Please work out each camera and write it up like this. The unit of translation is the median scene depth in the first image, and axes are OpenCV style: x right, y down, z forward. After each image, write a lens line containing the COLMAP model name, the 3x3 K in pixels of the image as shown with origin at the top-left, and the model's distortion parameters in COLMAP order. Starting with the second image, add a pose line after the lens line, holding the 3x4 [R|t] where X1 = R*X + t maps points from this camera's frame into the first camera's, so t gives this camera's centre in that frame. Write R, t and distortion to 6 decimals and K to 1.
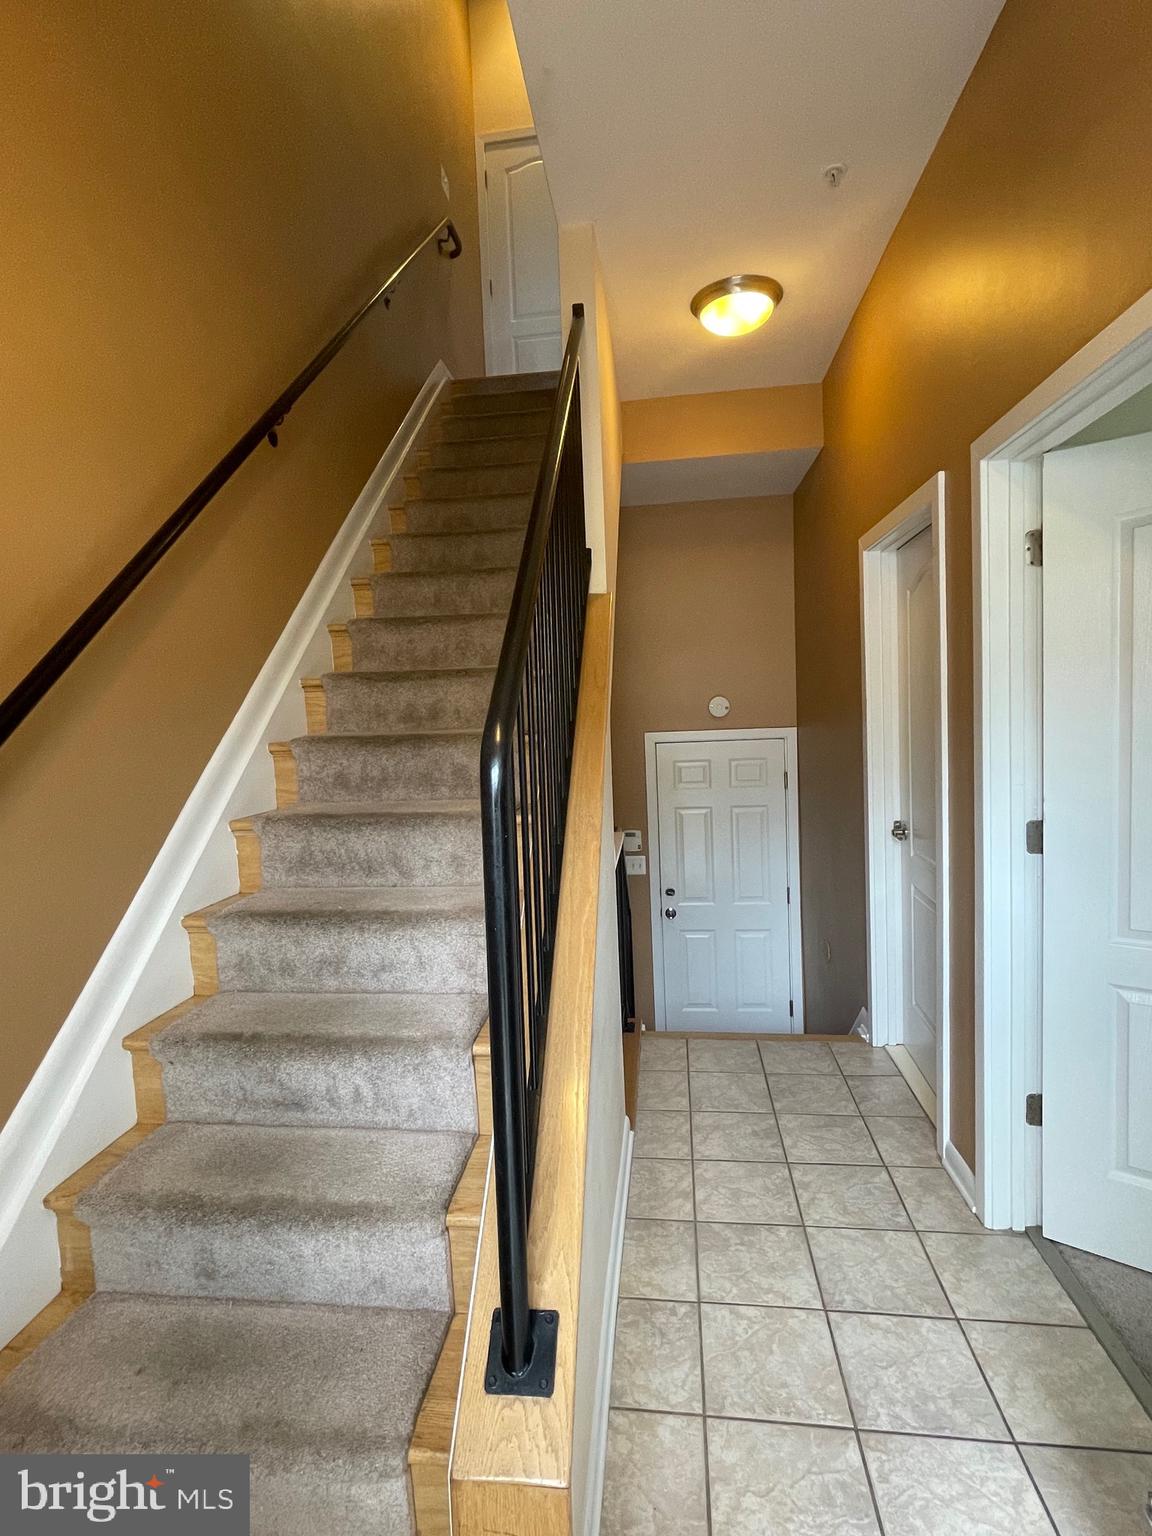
lens RADIAL K [[742.5, 0, 576.0], [0, 742.5, 768.0], [0, 0, 1]] dist [0.002650, 0.000464]
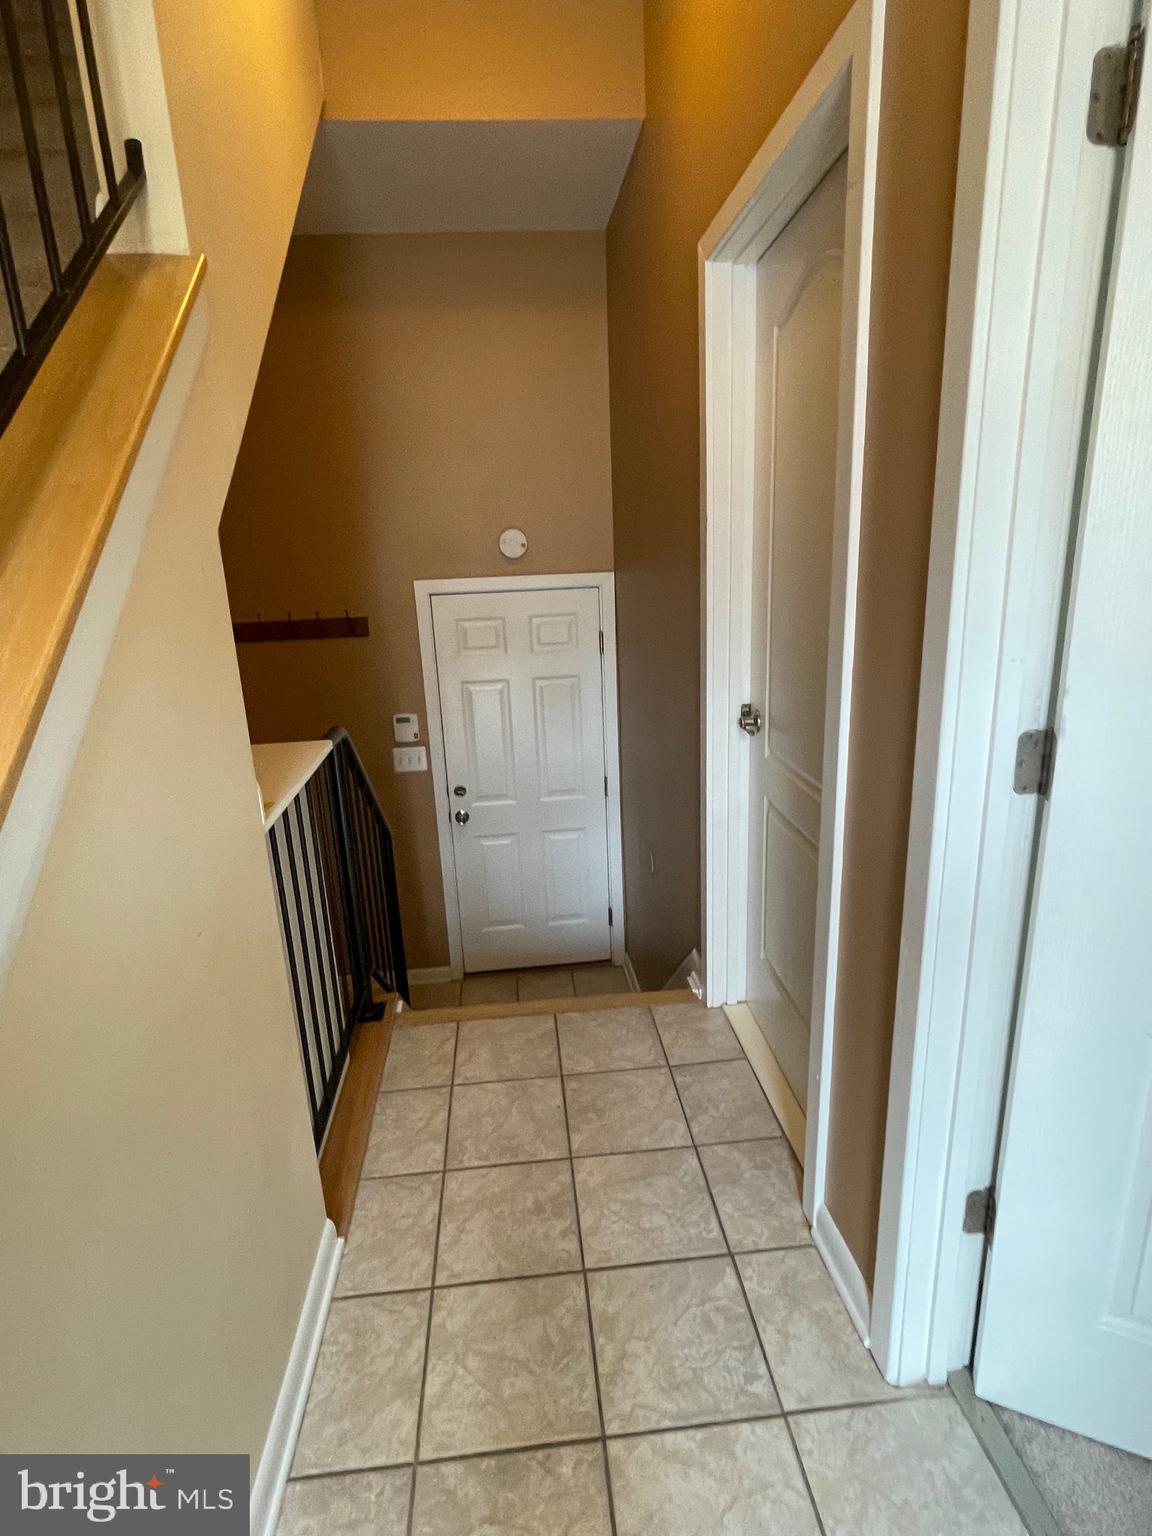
lens RADIAL K [[756.8, 0, 576.0], [0, 756.8, 768.0], [0, 0, 1]] dist [0.019362, -0.000665]
pose [[0.975071, -0.058200, 0.214124, 0.130836], [0.018013, 0.982565, 0.185042, -0.002542], [-0.221160, -0.176573, 0.959120, 0.365098]]
